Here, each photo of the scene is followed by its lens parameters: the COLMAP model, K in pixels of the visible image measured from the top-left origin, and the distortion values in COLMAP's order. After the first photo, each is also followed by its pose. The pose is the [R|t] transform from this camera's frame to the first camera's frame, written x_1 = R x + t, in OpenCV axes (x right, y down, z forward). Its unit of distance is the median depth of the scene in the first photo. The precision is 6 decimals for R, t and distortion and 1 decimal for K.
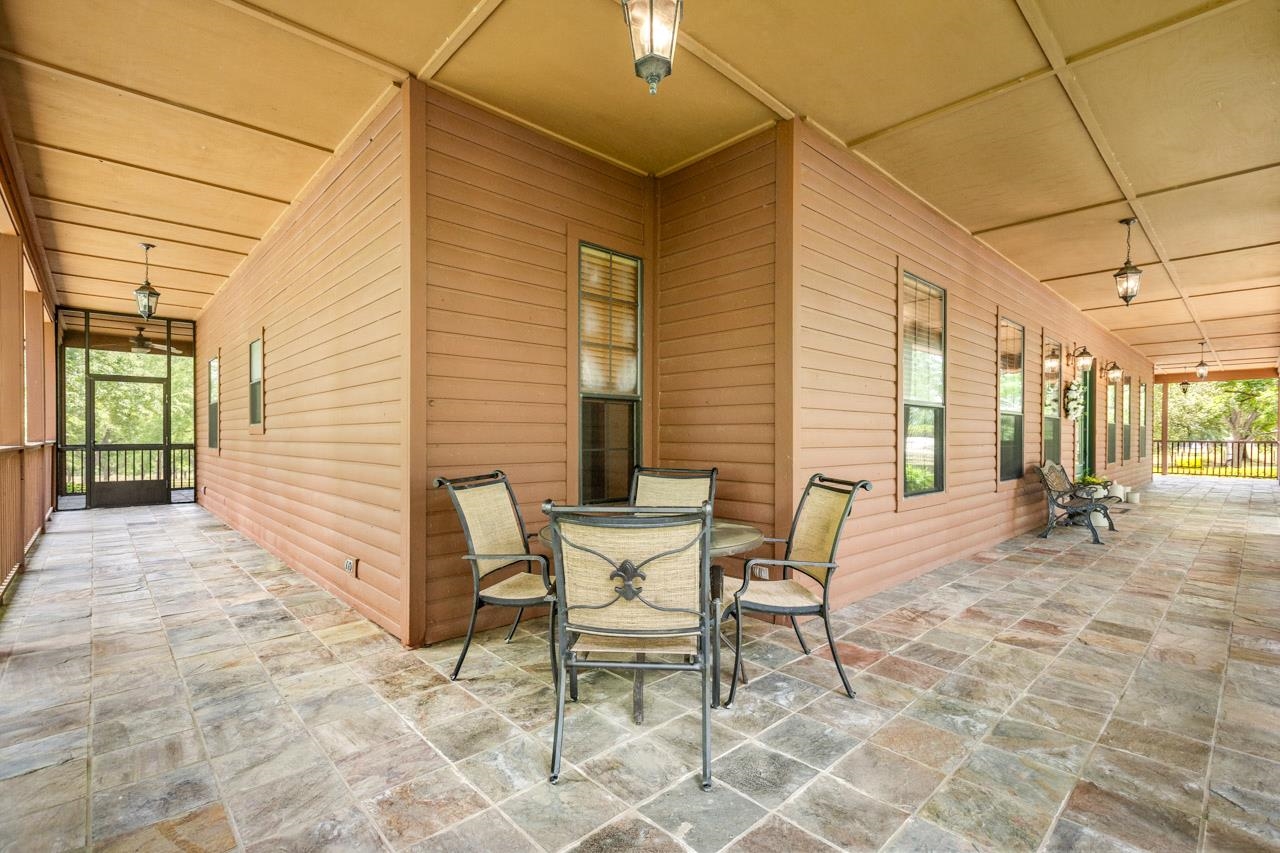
lens RADIAL K [[579.6, 0, 641.5], [0, 579.6, 431.8], [0, 0, 1]] dist [0.000941, 0.000092]
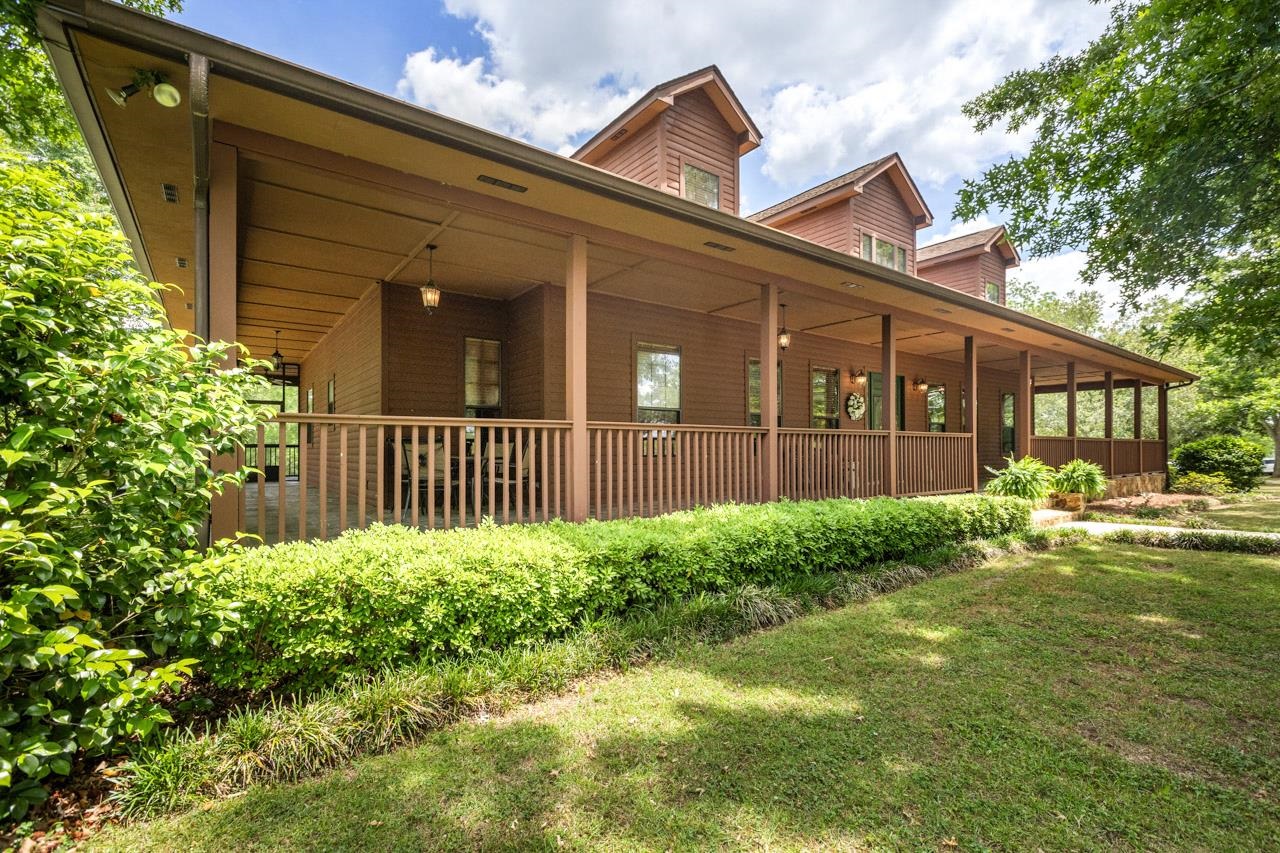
lens RADIAL K [[579.6, 0, 639.9], [0, 579.6, 435.3], [0, 0, 1]] dist [0.000941, 0.000092]
pose [[0.992499, -0.010531, -0.121796, 0.355603], [0.008434, 0.999807, -0.017722, 0.038567], [0.121959, 0.016562, 0.992397, -0.470512]]
